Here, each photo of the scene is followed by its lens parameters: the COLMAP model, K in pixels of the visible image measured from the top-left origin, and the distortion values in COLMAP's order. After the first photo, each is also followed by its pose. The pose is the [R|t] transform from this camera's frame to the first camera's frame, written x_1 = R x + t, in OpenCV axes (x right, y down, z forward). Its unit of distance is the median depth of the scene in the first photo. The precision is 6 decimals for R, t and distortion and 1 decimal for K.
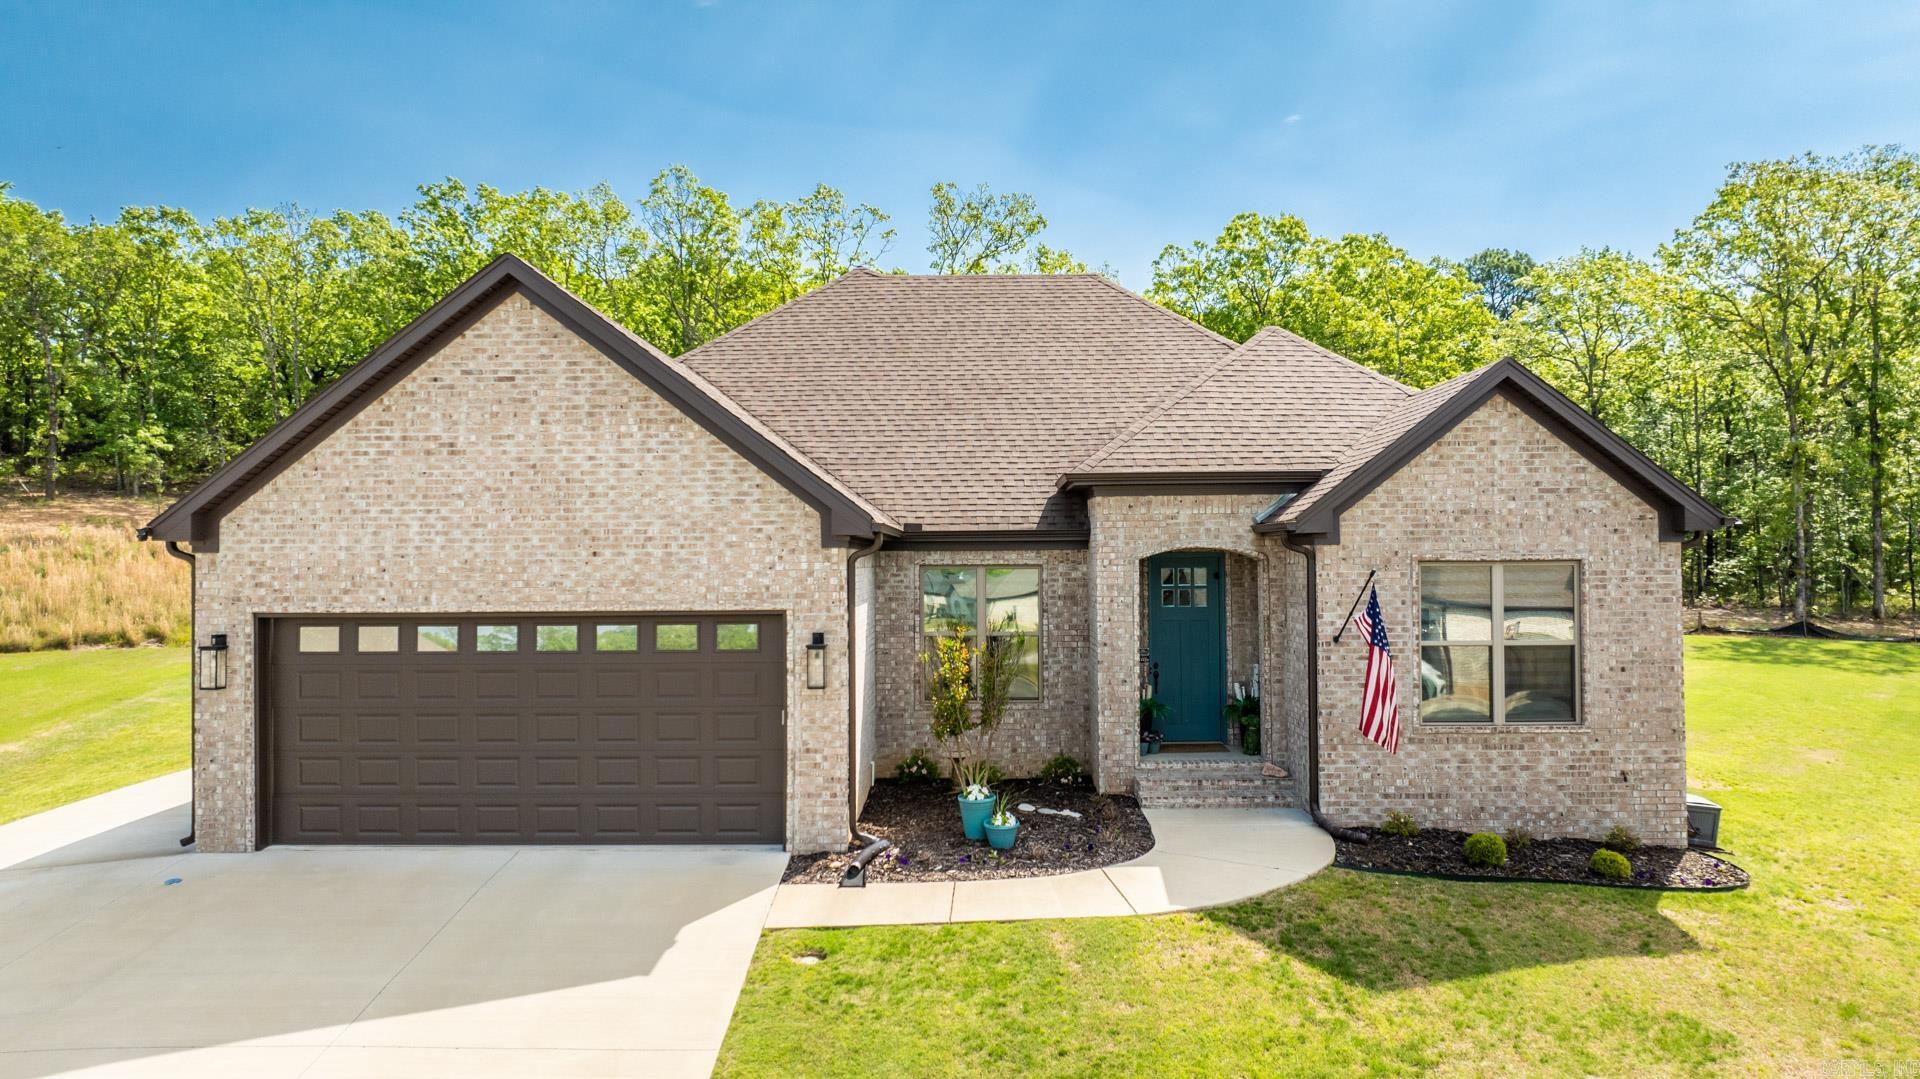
lens RADIAL K [[1357.2, 0, 960.0], [0, 1357.2, 539.5], [0, 0, 1]] dist [-0.008685, 0.012953]
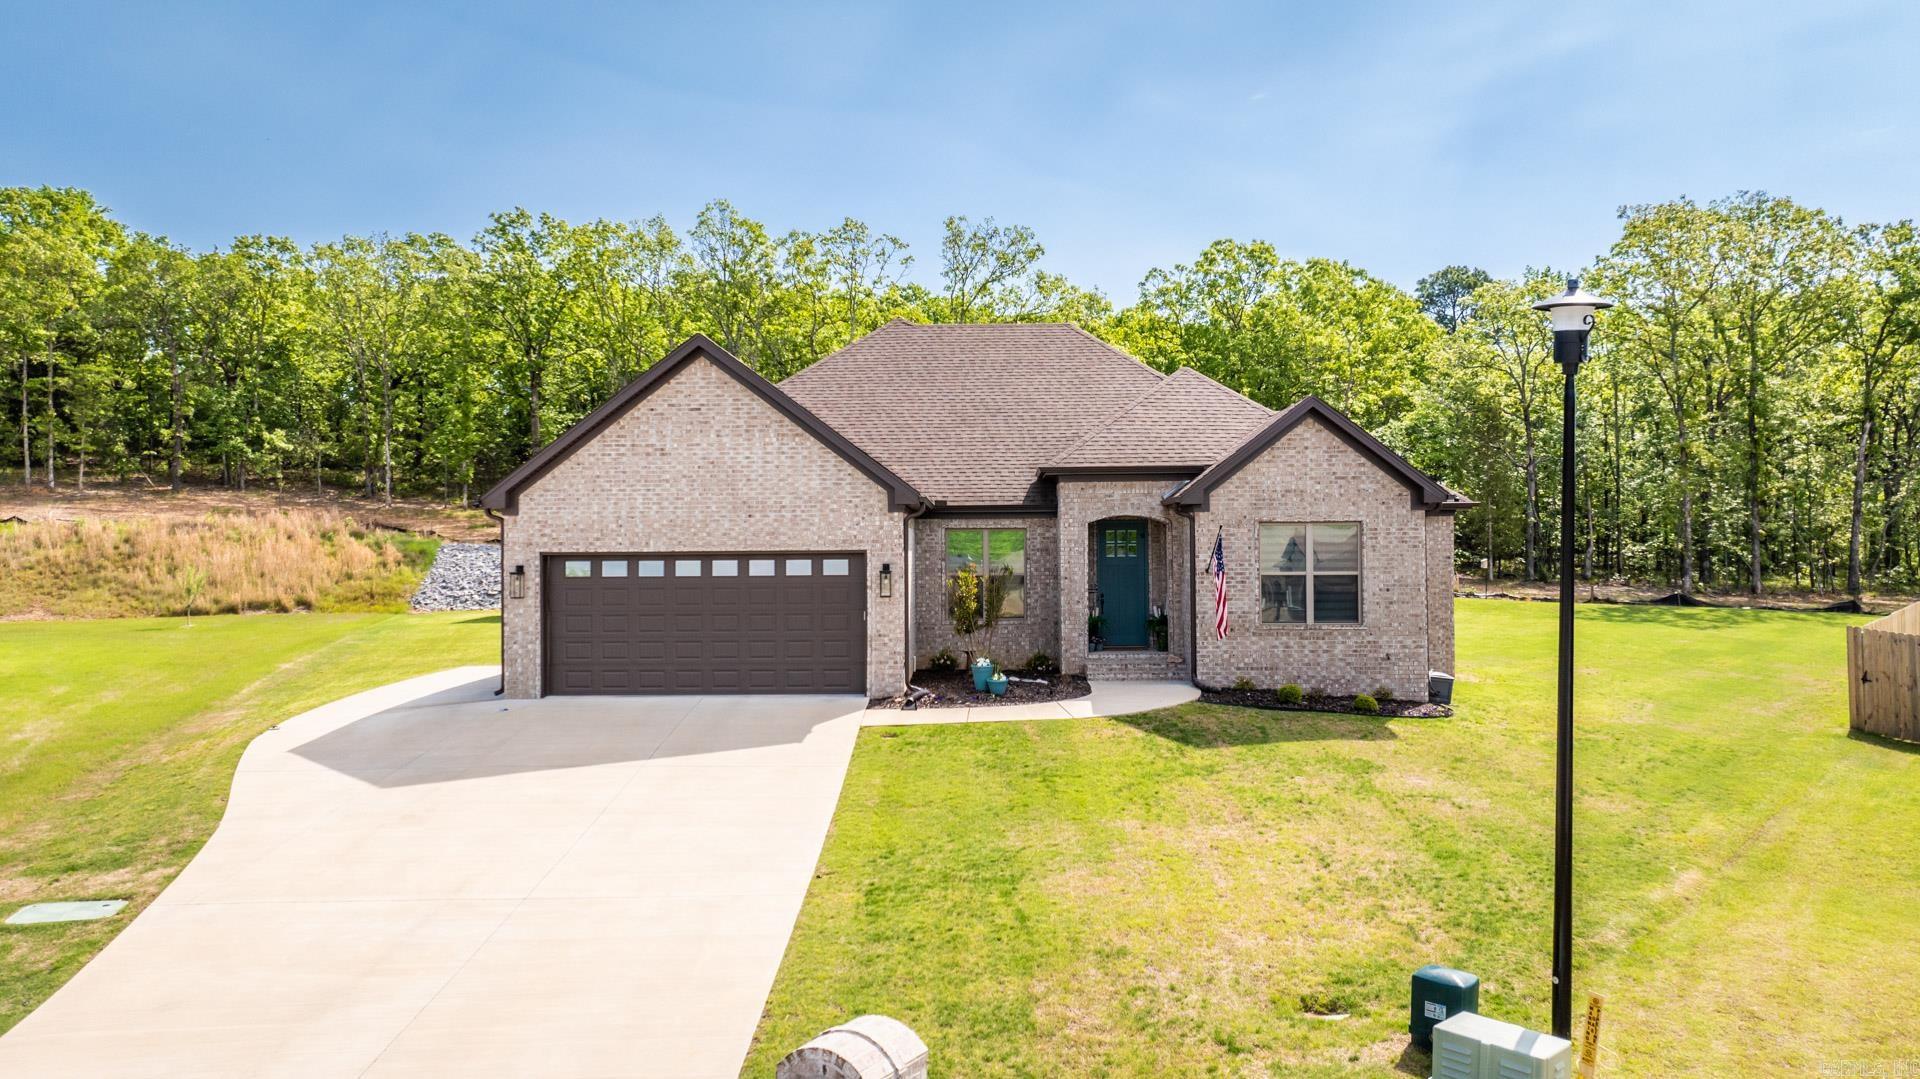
lens RADIAL K [[1357.2, 0, 960.0], [0, 1357.2, 539.5], [0, 0, 1]] dist [-0.008685, 0.012953]
pose [[0.999983, 0.000268, -0.005837, -0.005073], [-0.000257, 0.999998, 0.001855, 0.033489], [0.005837, -0.001854, 0.999981, -0.596588]]
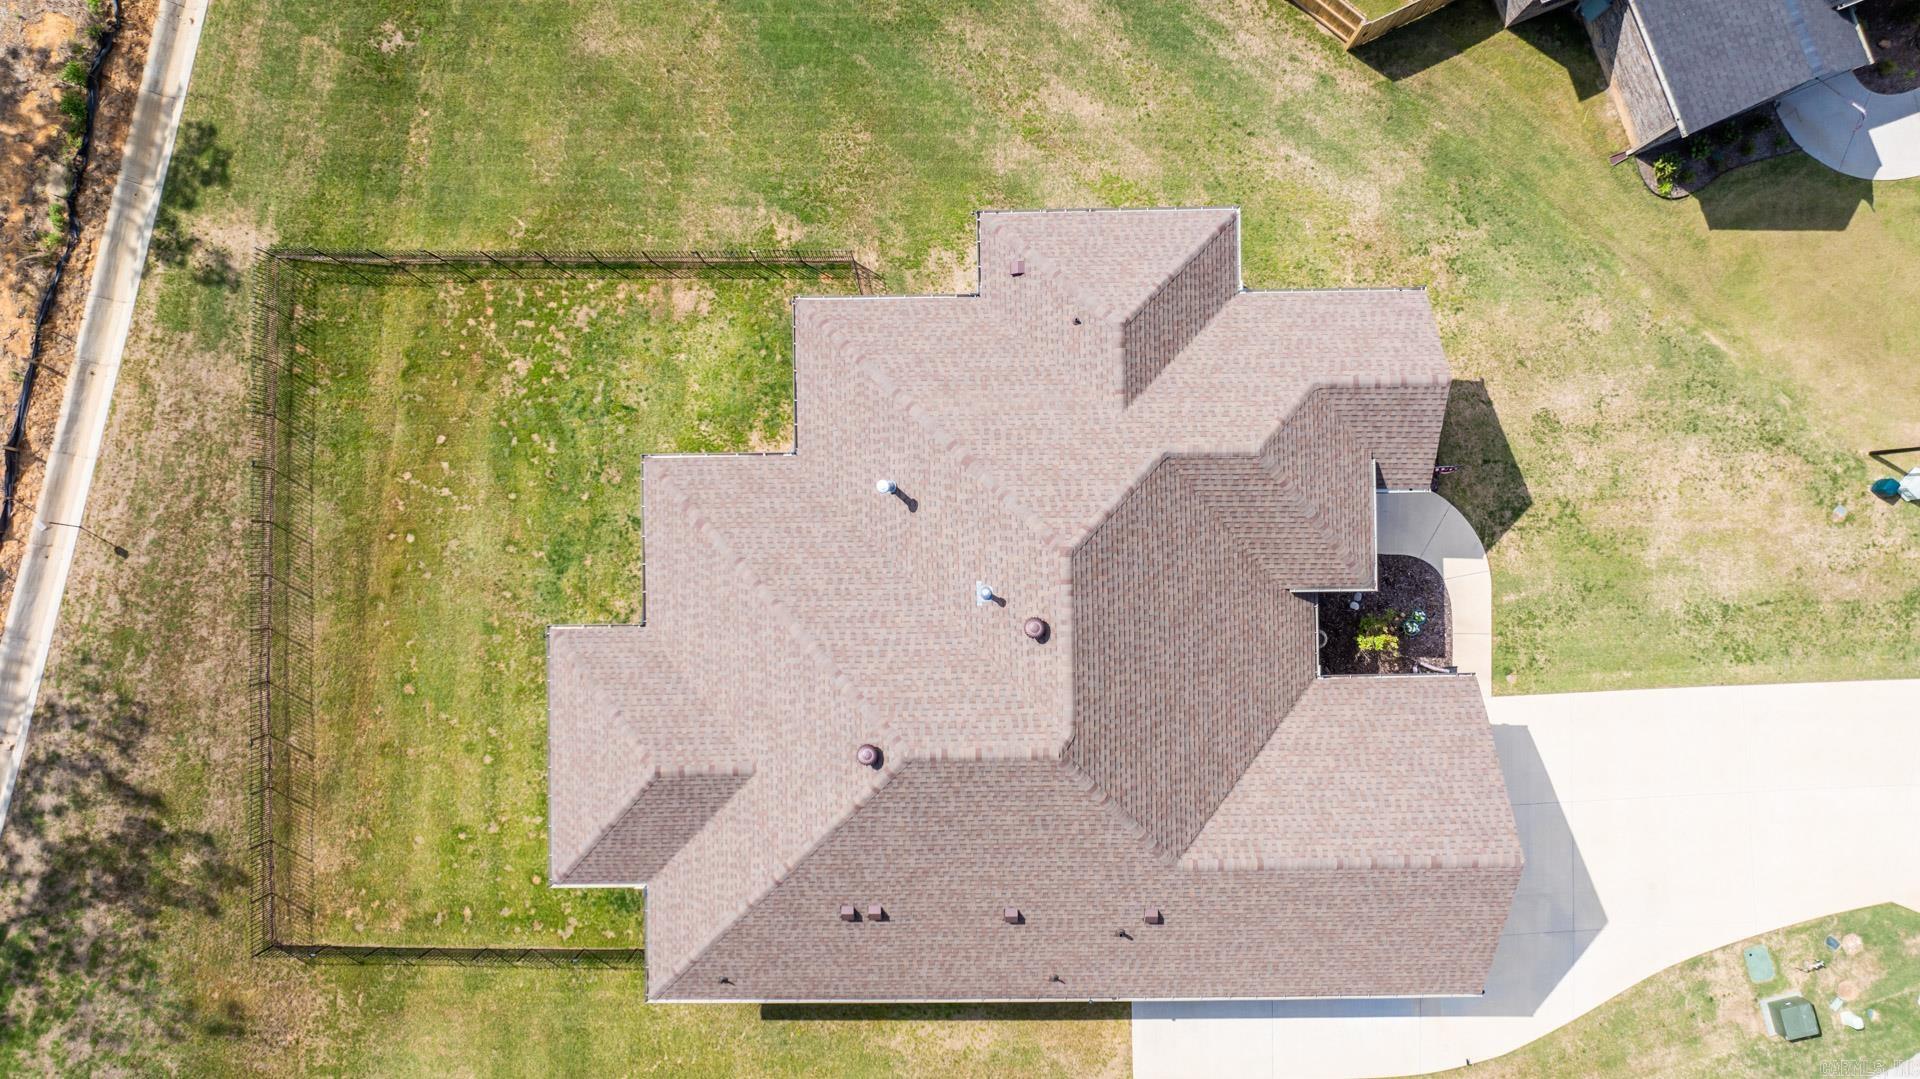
lens RADIAL K [[1357.2, 0, 960.0], [0, 1357.2, 539.5], [0, 0, 1]] dist [-0.008685, 0.012953]
pose [[-0.031622, -0.999424, 0.012322, 0.157868], [-0.008871, 0.012609, 0.999881, -2.116832], [-0.999461, 0.031509, -0.009264, 1.725534]]
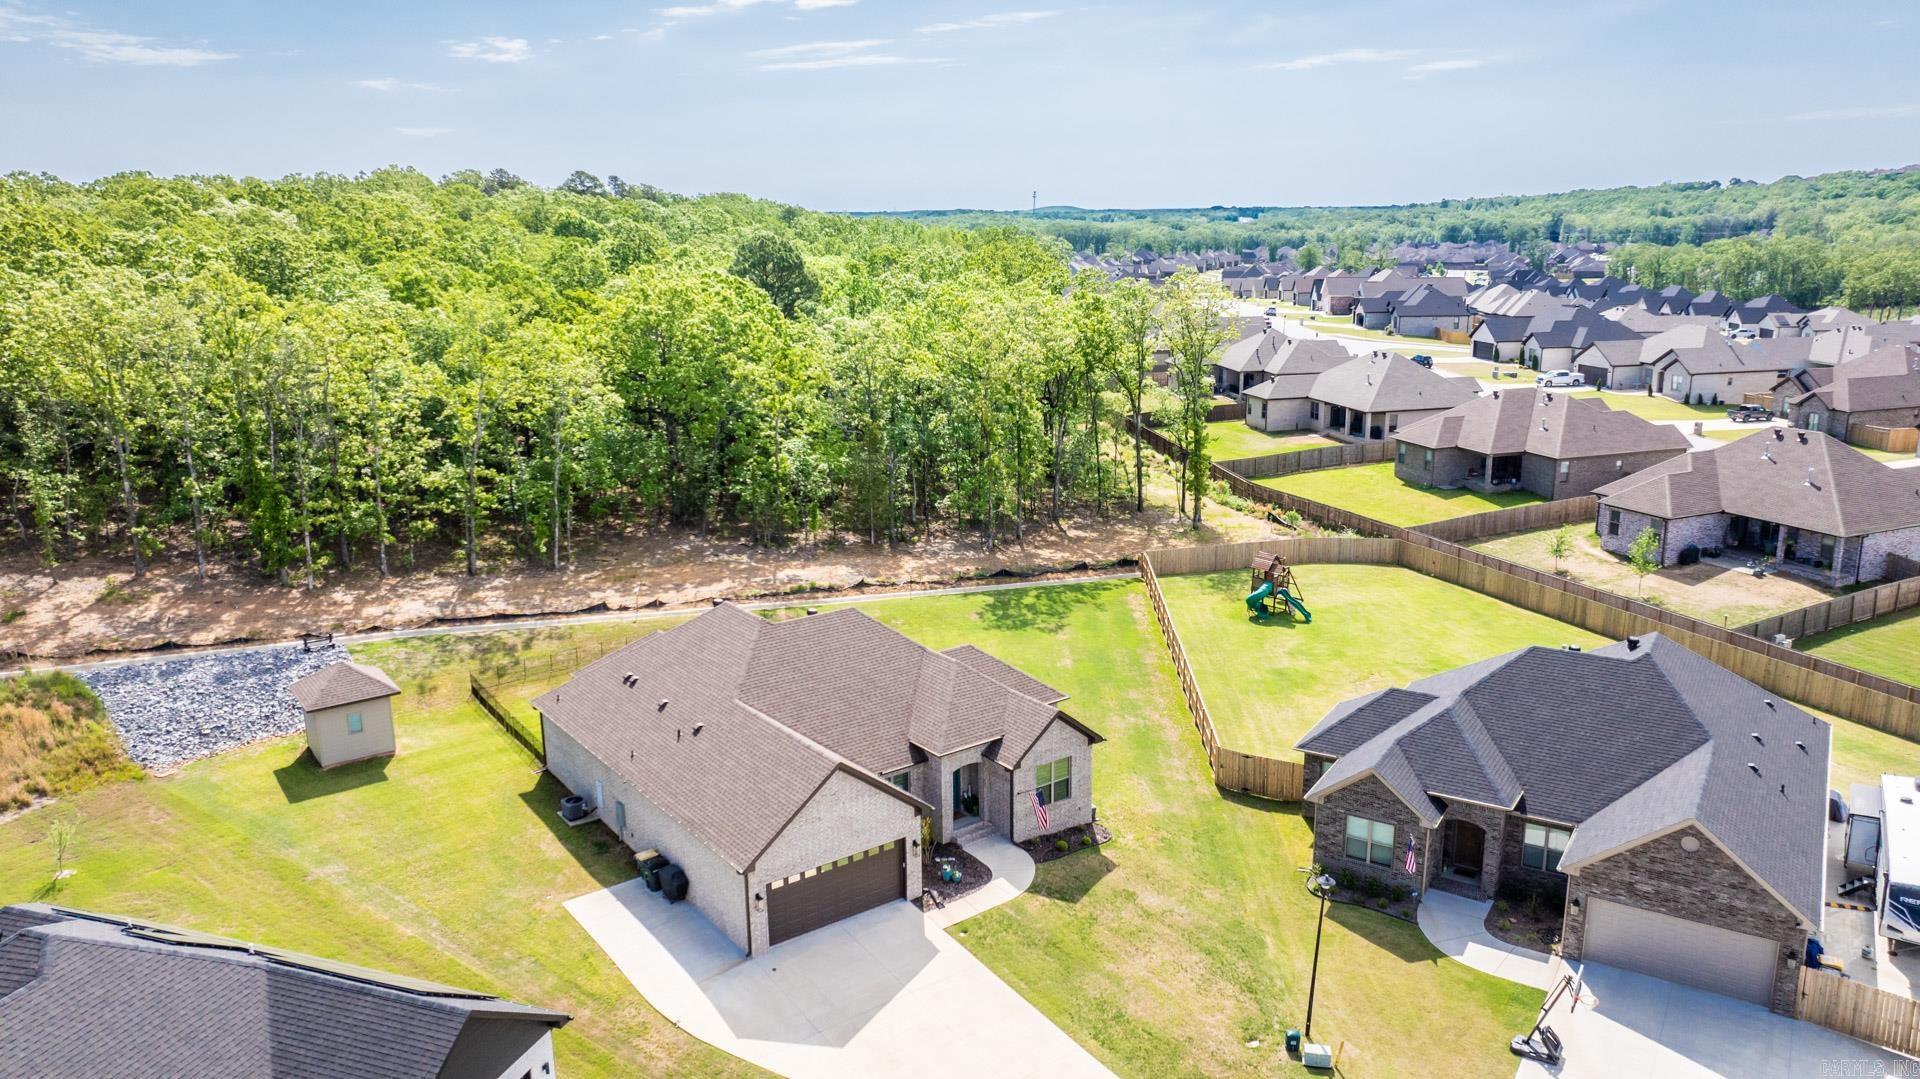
lens RADIAL K [[1357.2, 0, 960.0], [0, 1357.2, 539.5], [0, 0, 1]] dist [-0.008685, 0.012953]
pose [[0.789135, -0.144671, 0.596939, -1.796694], [-0.014300, 0.967275, 0.253327, -1.414946], [-0.614053, -0.208446, 0.761242, -1.395121]]
